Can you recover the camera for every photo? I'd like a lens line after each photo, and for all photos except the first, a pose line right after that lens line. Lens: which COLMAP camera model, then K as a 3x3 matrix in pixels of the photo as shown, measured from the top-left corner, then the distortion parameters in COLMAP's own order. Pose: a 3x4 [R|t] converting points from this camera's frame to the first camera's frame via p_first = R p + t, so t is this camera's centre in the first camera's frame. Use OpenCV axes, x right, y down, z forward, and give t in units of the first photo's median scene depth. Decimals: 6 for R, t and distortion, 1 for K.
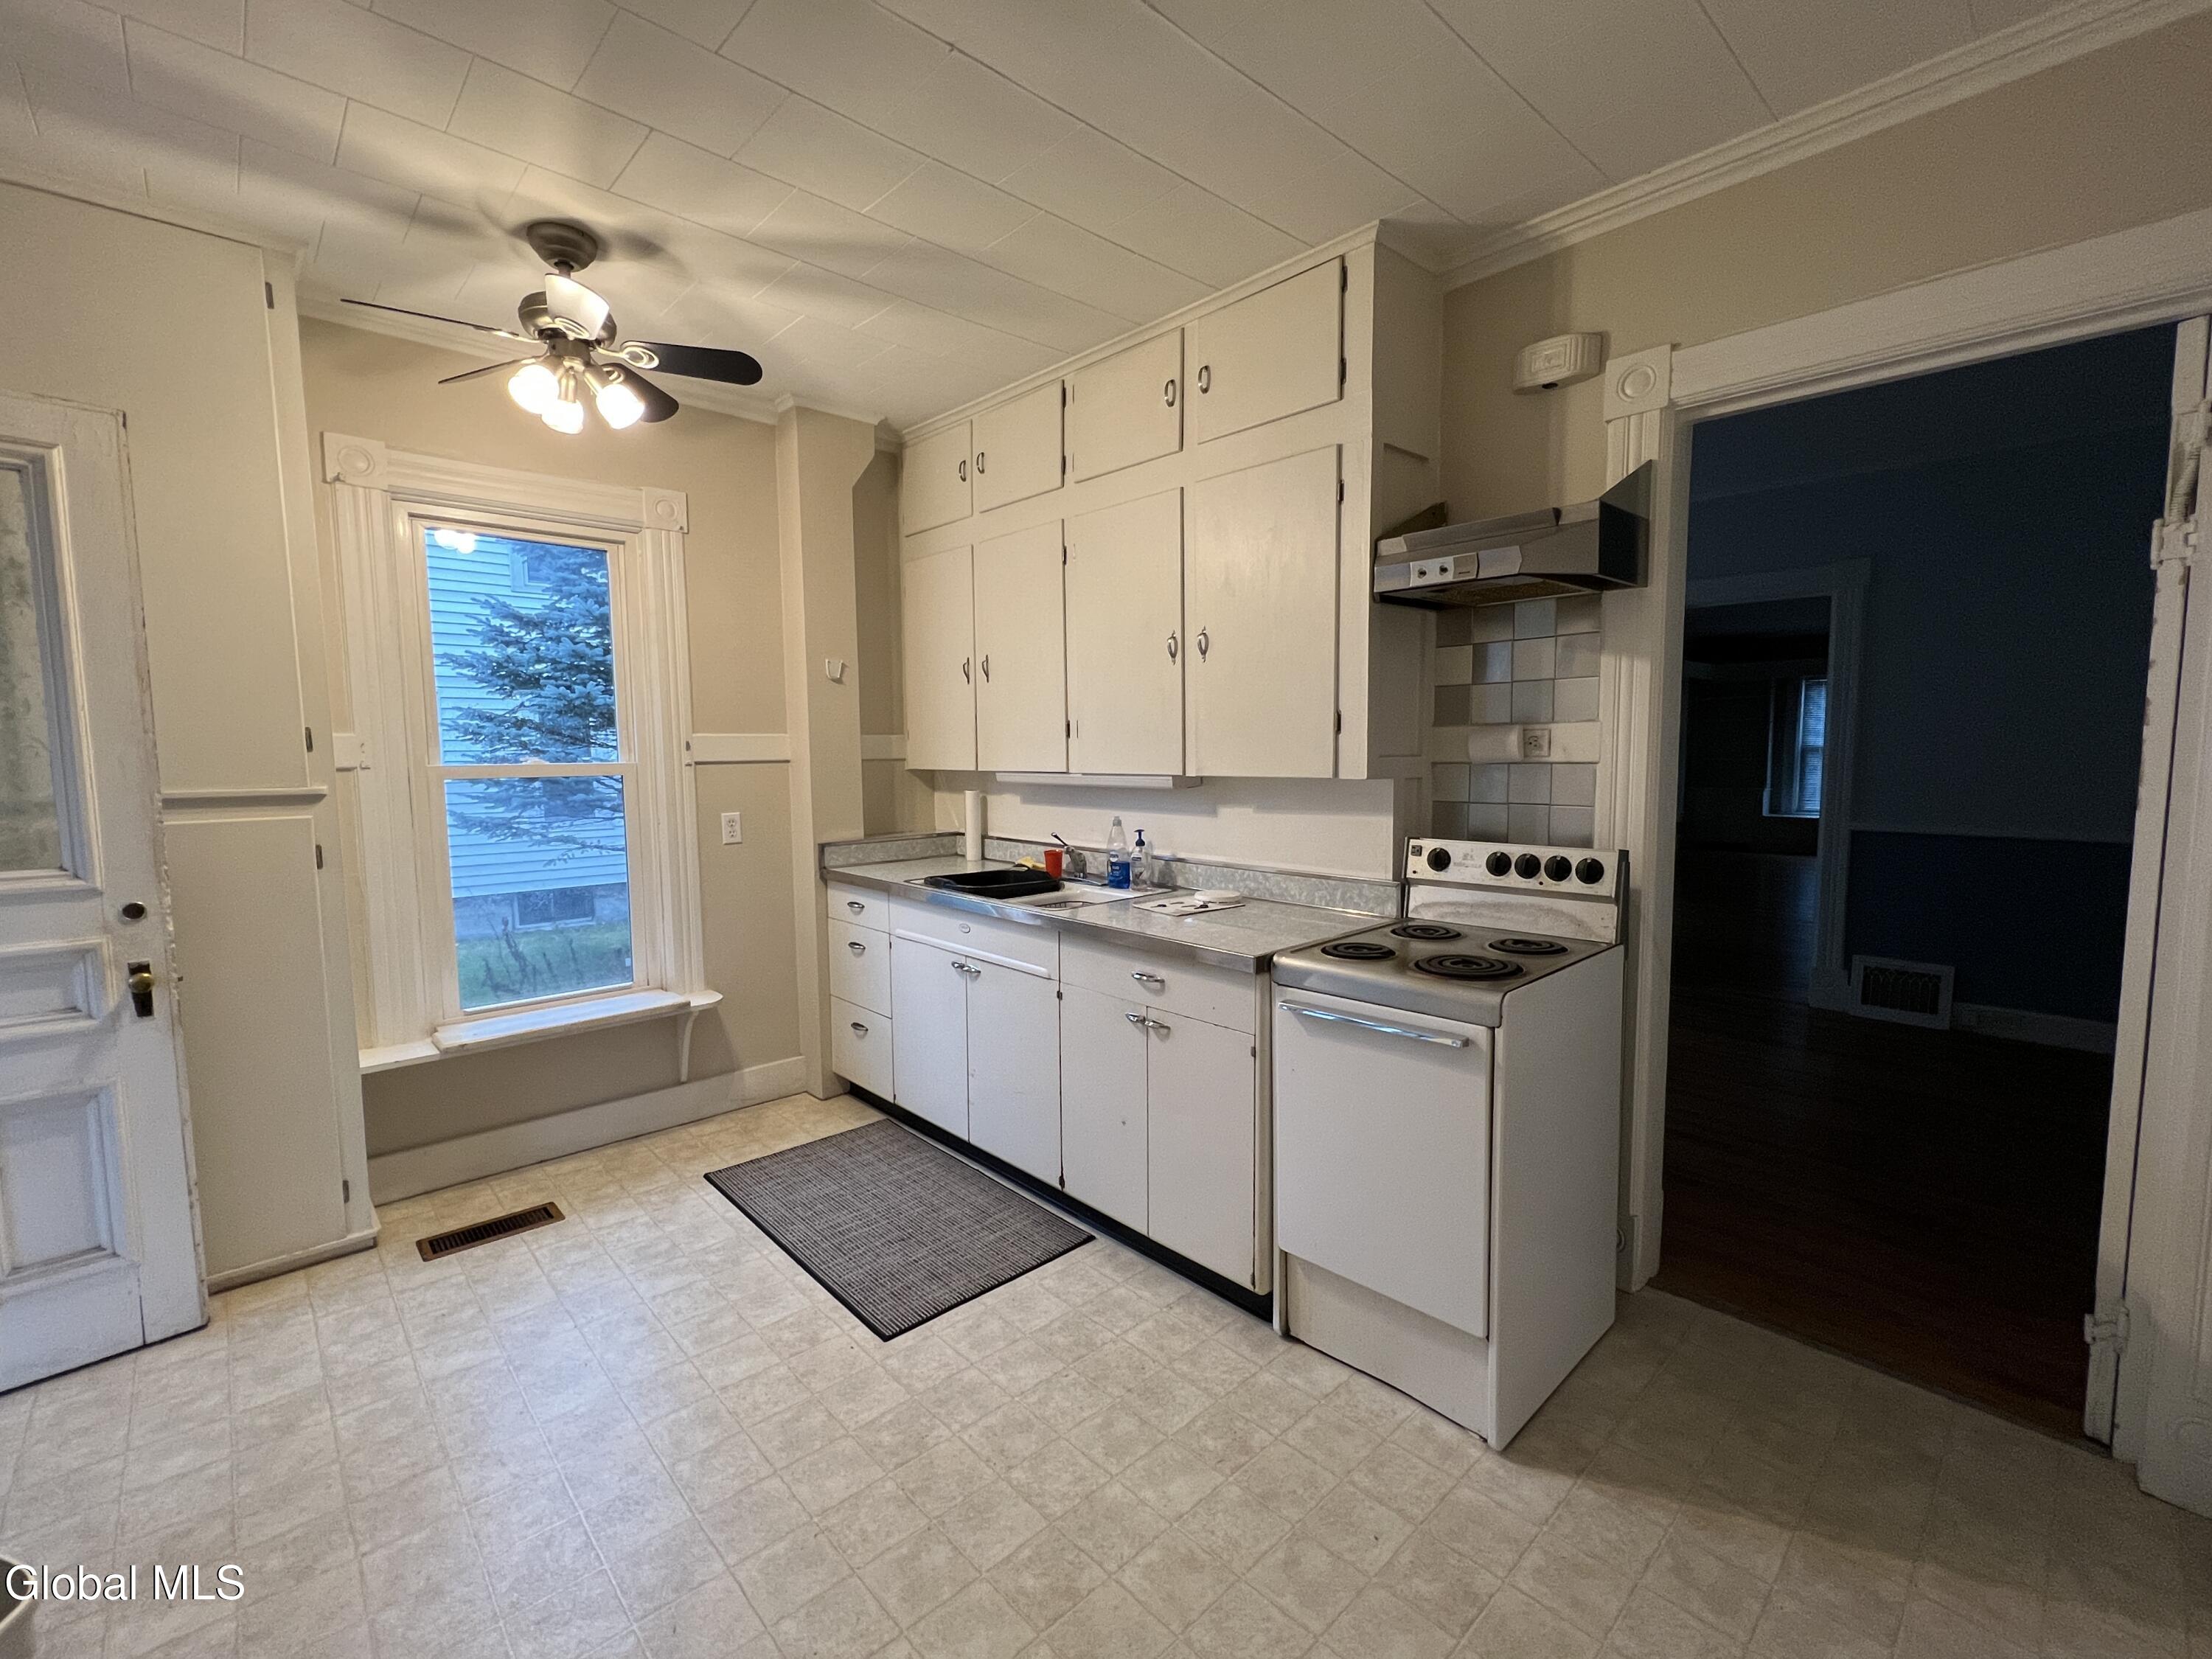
lens RADIAL K [[954.5, 0, 1096.9], [0, 954.5, 826.2], [0, 0, 1]] dist [-0.001645, -0.000254]
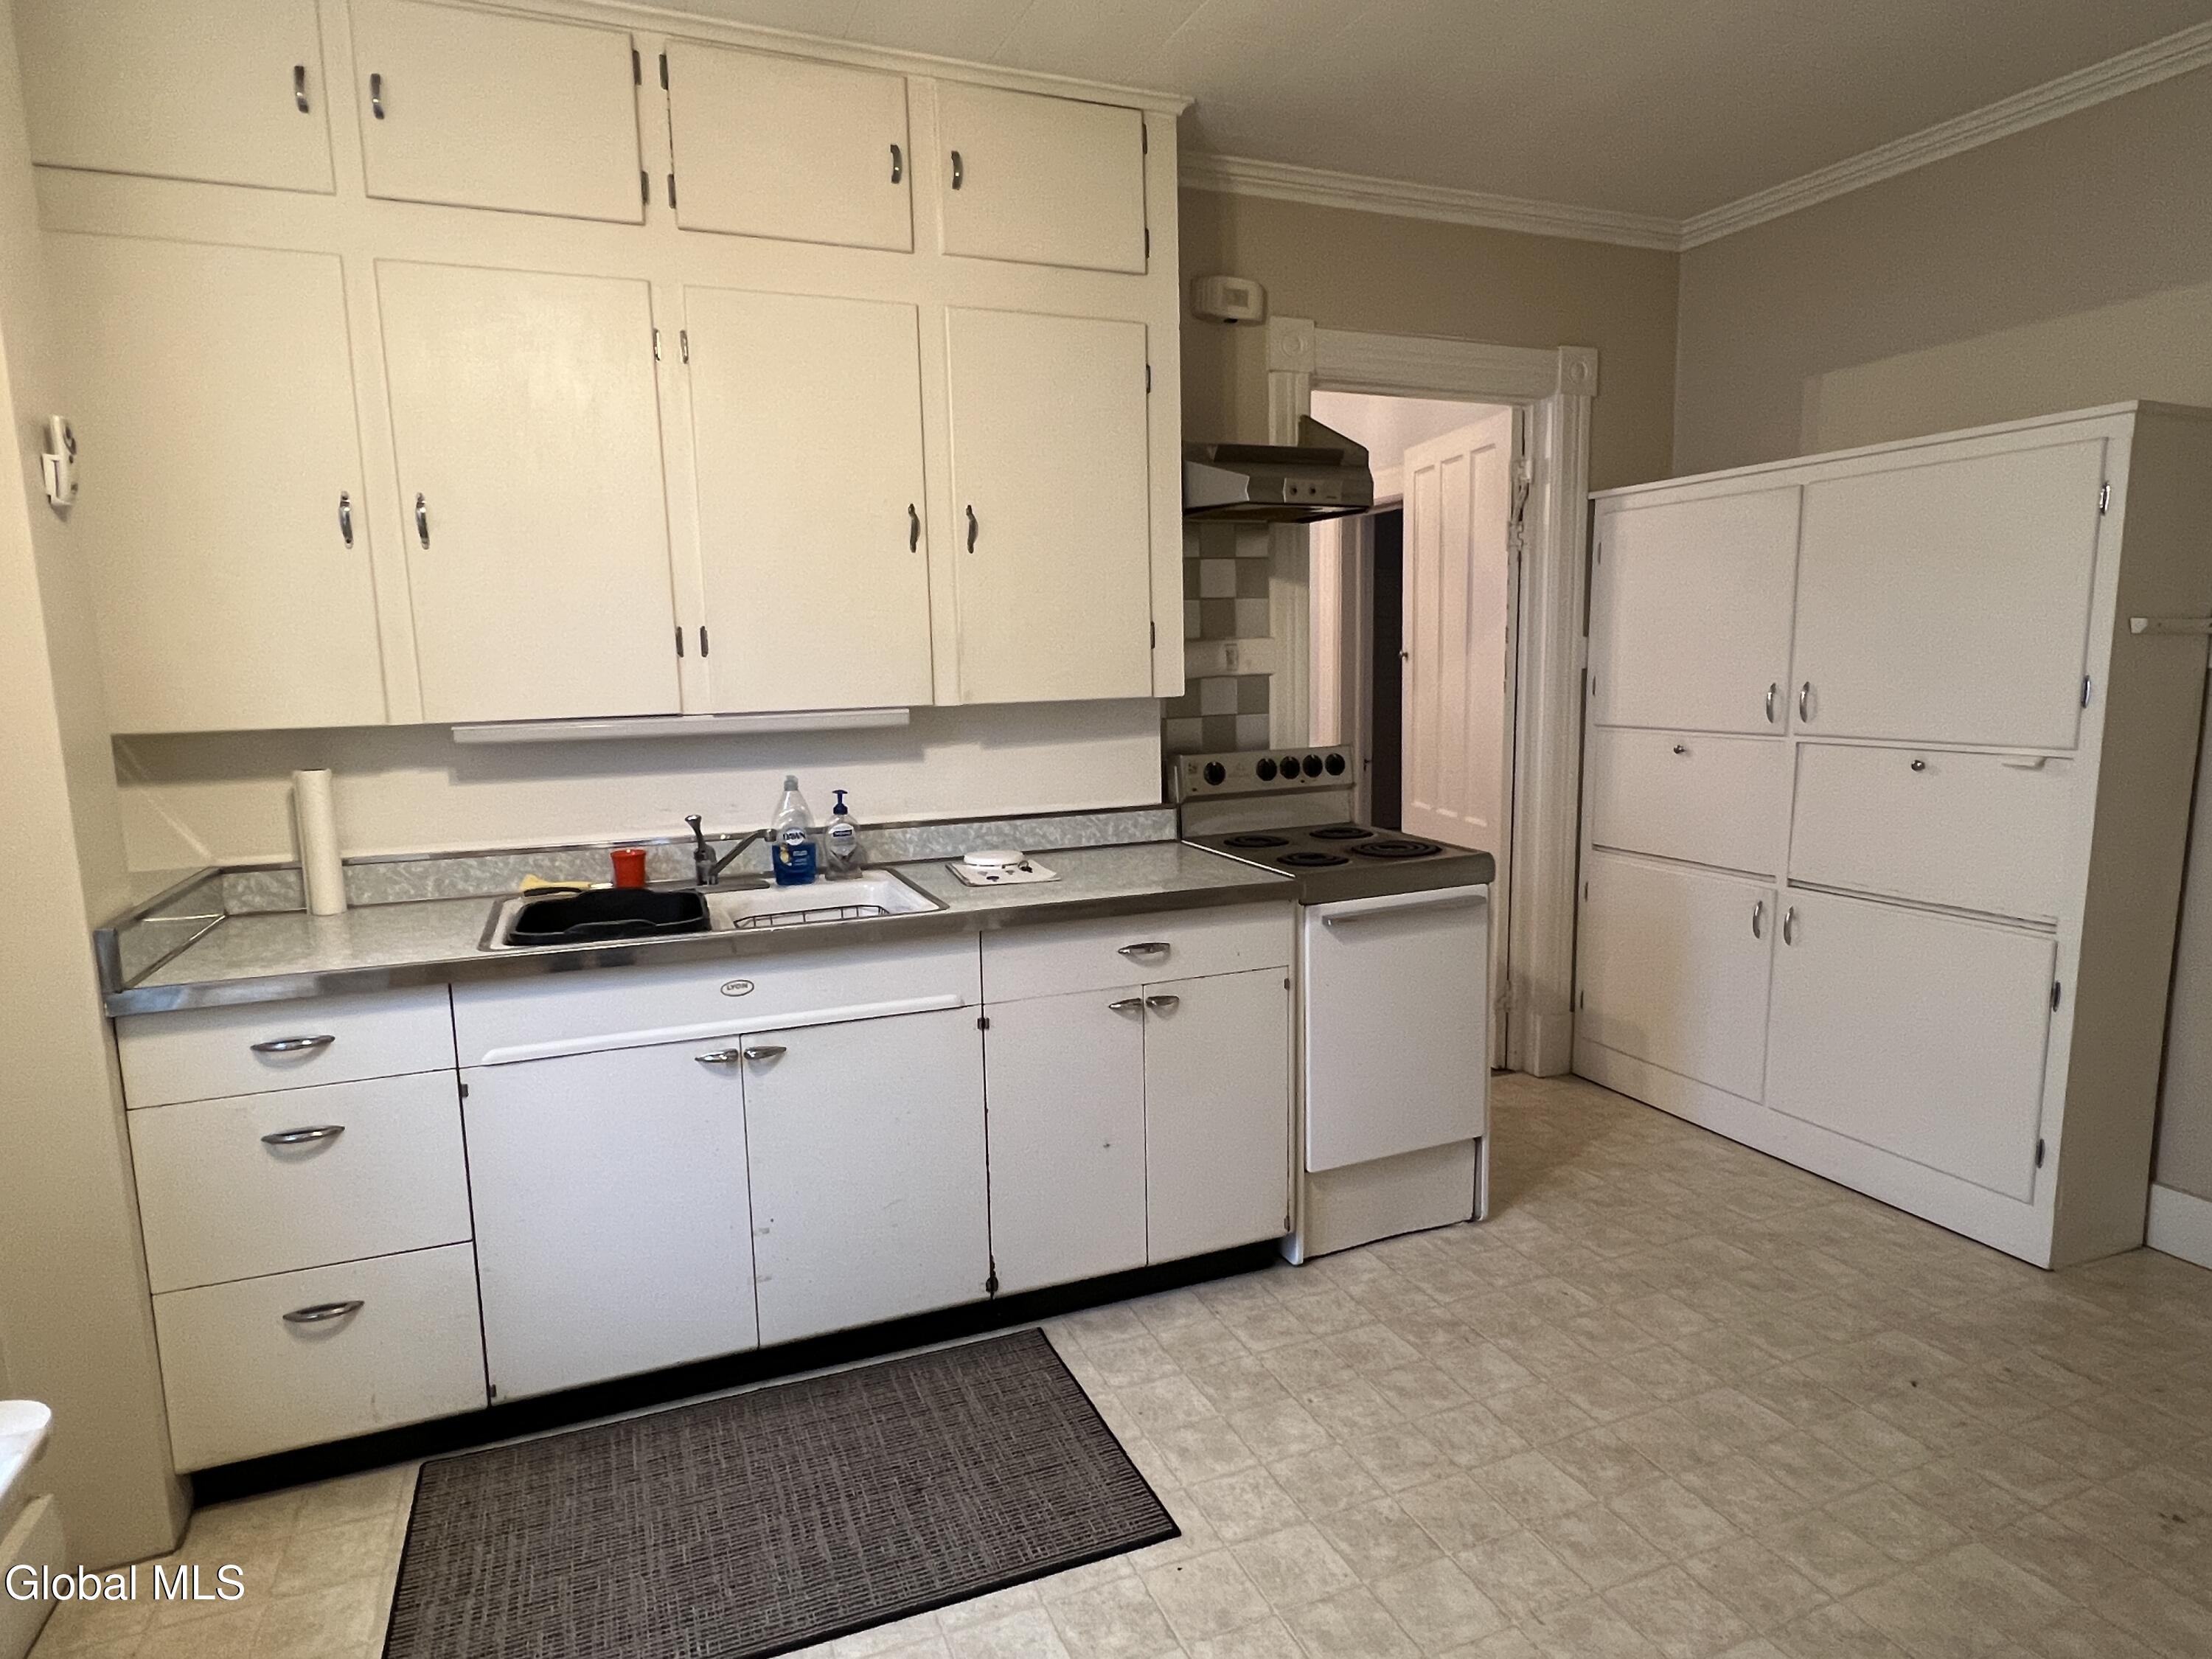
lens RADIAL K [[1249.8, 0, 1105.4], [0, 1249.8, 832.2], [0, 0, 1]] dist [0.004646, -0.001295]
pose [[0.349990, -0.129732, 0.927727, -0.919260], [0.099101, 0.989934, 0.101044, -0.048861], [-0.931497, 0.056574, 0.359323, 0.639173]]
